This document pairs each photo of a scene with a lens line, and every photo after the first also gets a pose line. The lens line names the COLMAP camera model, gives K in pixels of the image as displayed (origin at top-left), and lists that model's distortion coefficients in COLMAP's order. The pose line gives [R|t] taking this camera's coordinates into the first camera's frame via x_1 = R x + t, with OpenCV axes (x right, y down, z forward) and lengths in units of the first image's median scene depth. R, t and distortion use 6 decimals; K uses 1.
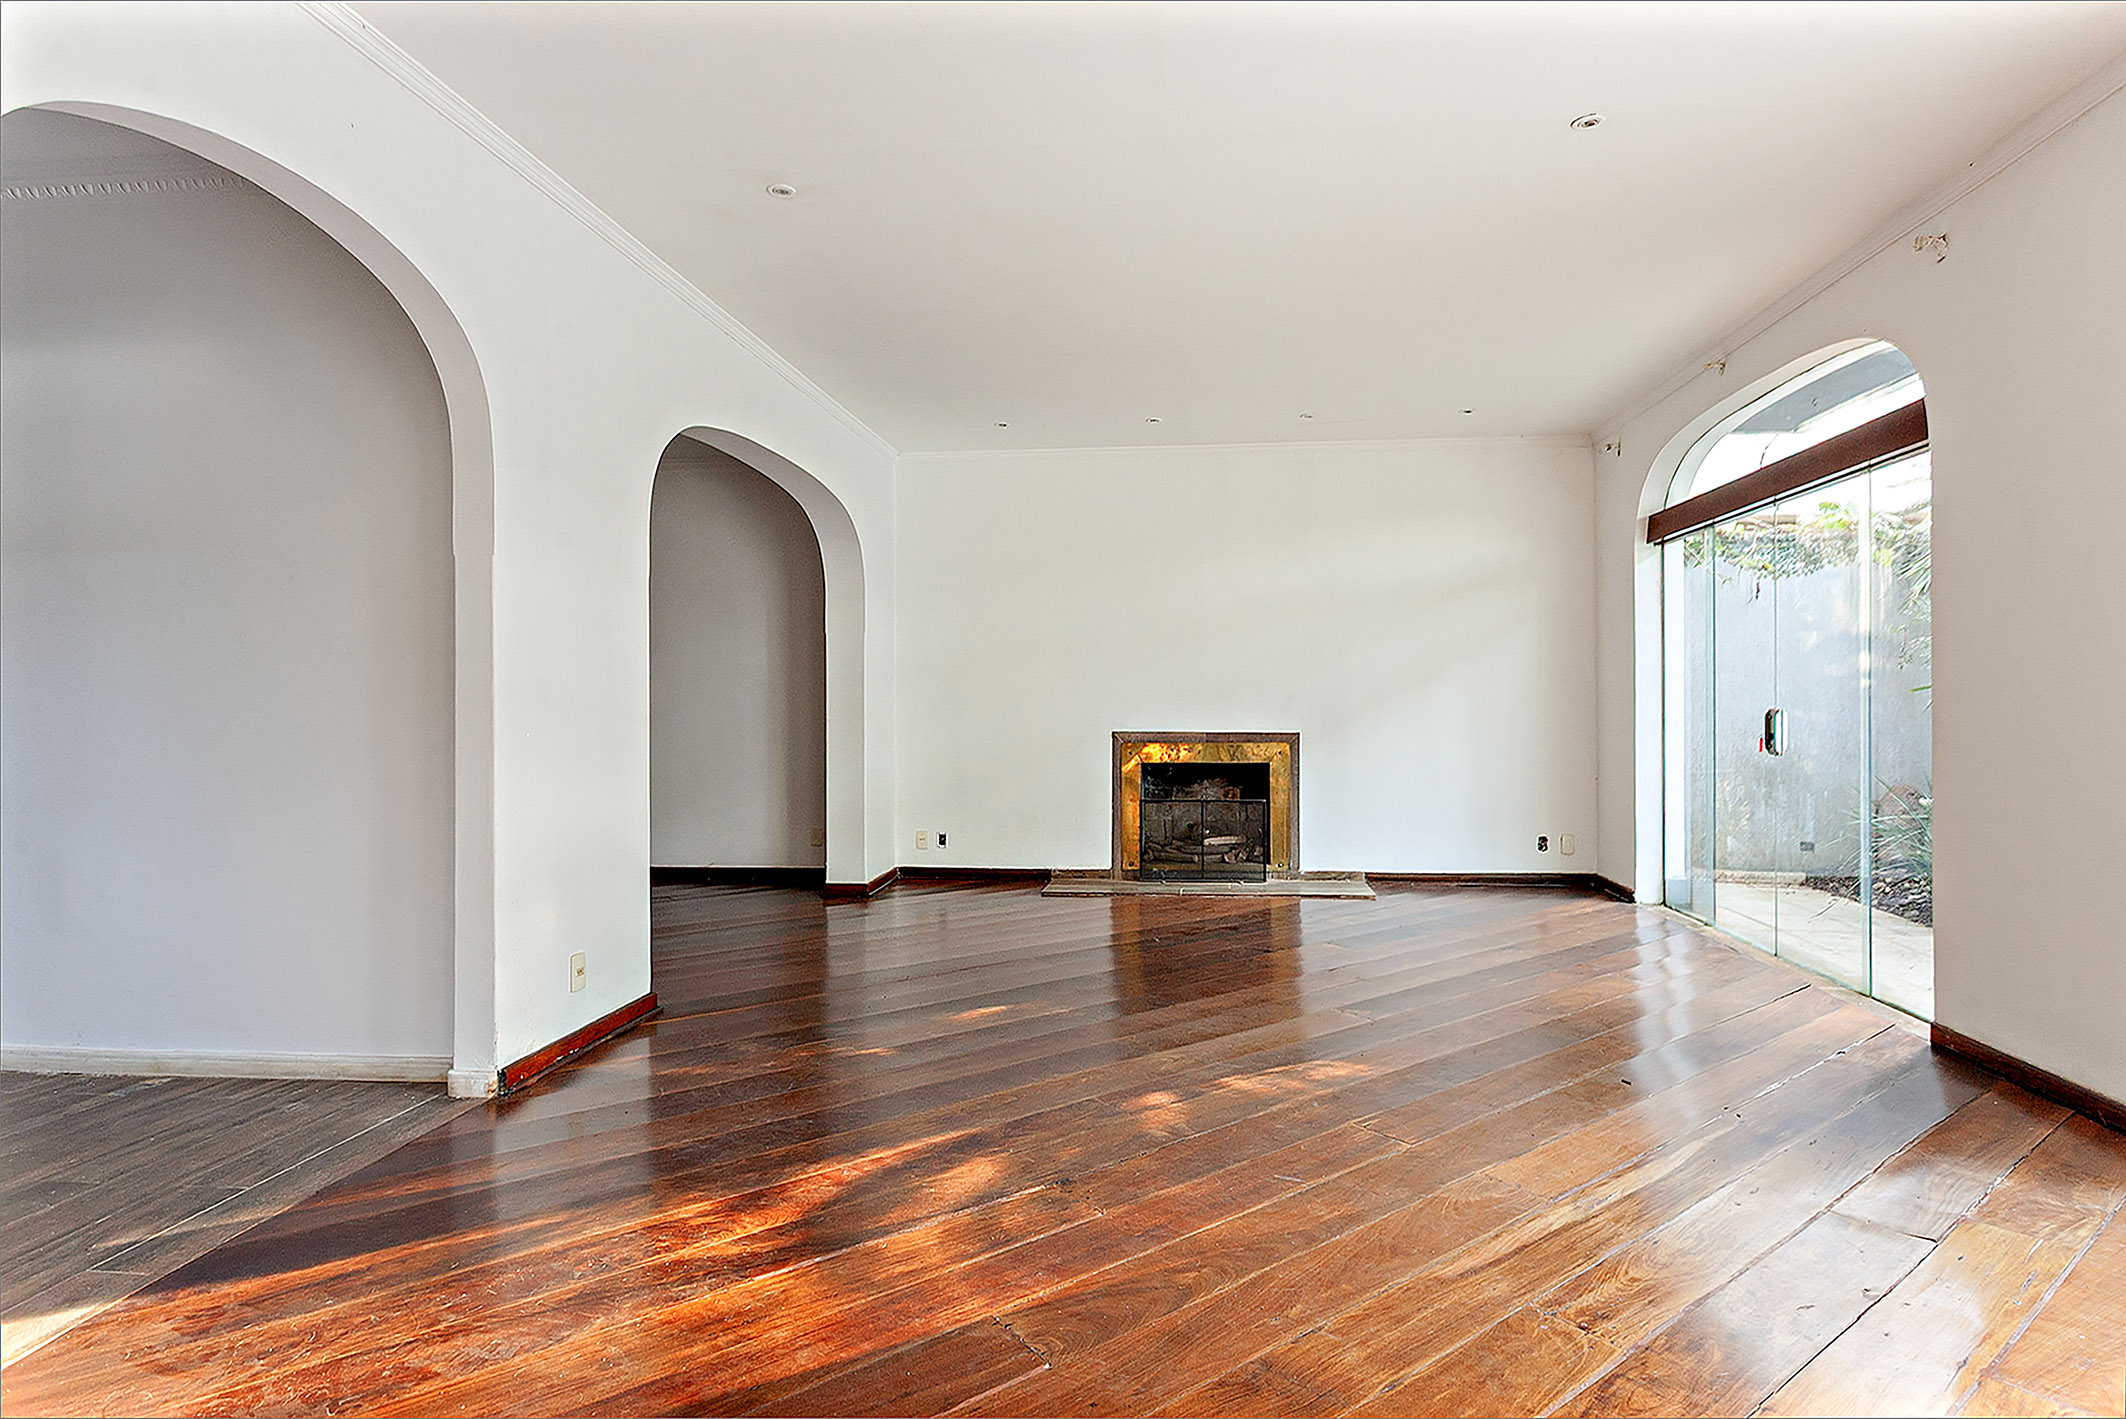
lens RADIAL K [[1089.6, 0, 1063.0], [0, 1089.6, 709.5], [0, 0, 1]] dist [0.001412, 0.002470]
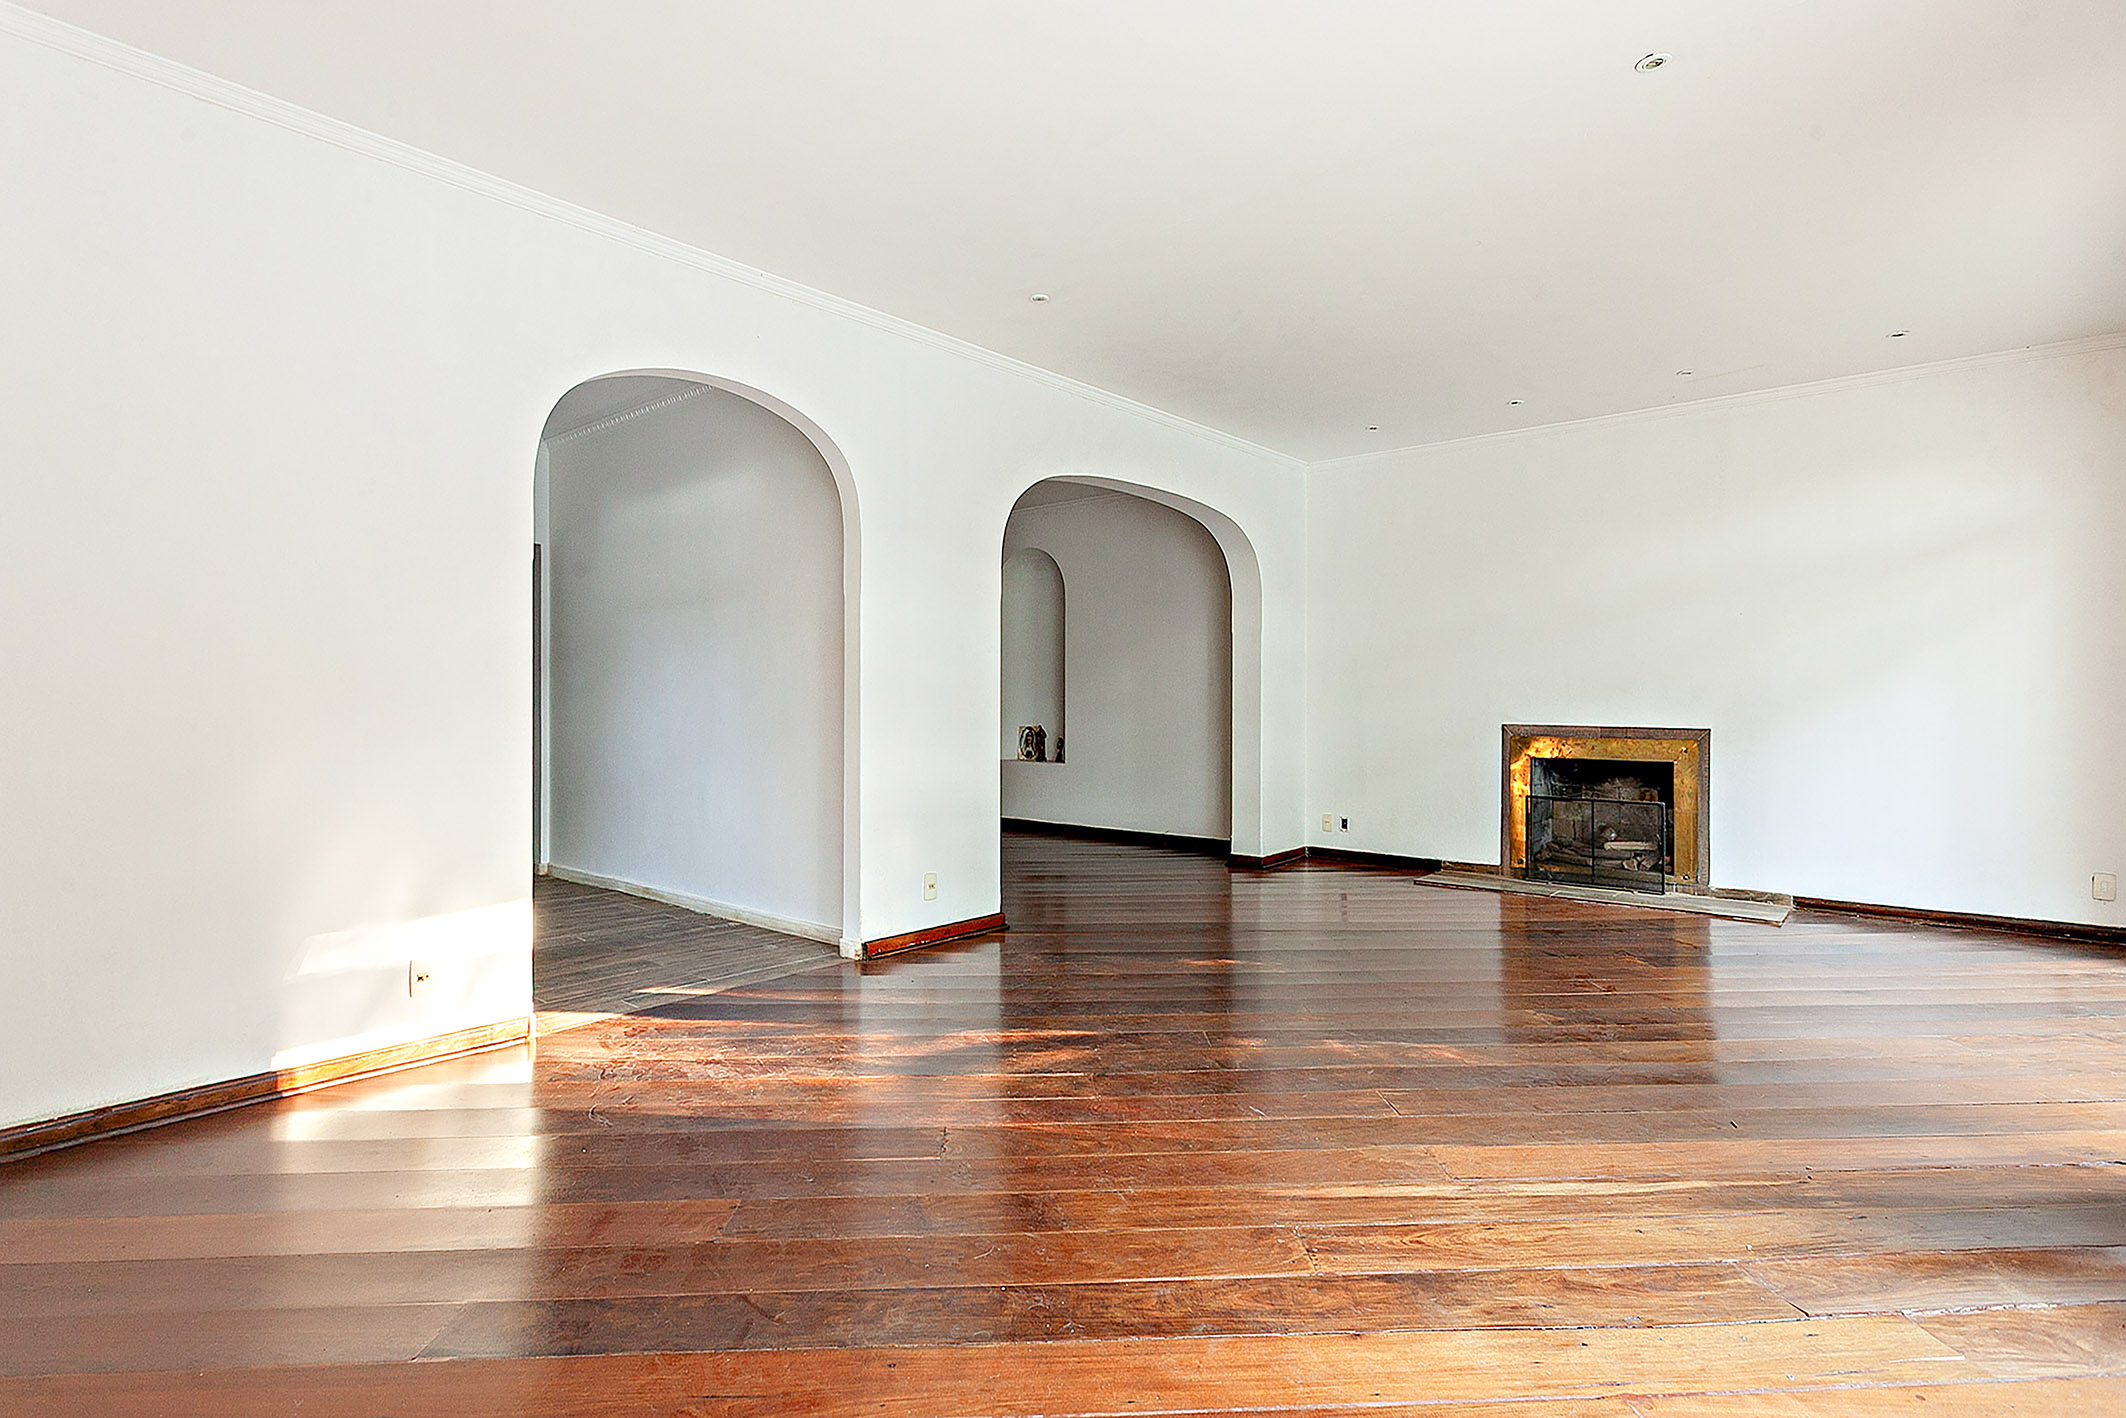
lens RADIAL K [[1089.6, 0, 1063.0], [0, 1089.6, 709.0], [0, 0, 1]] dist [0.001412, 0.002470]
pose [[0.807101, 0.008858, -0.590347, 0.313133], [-0.004947, 0.999954, 0.008240, 0.000526], [0.590392, -0.003729, 0.807108, -0.017512]]
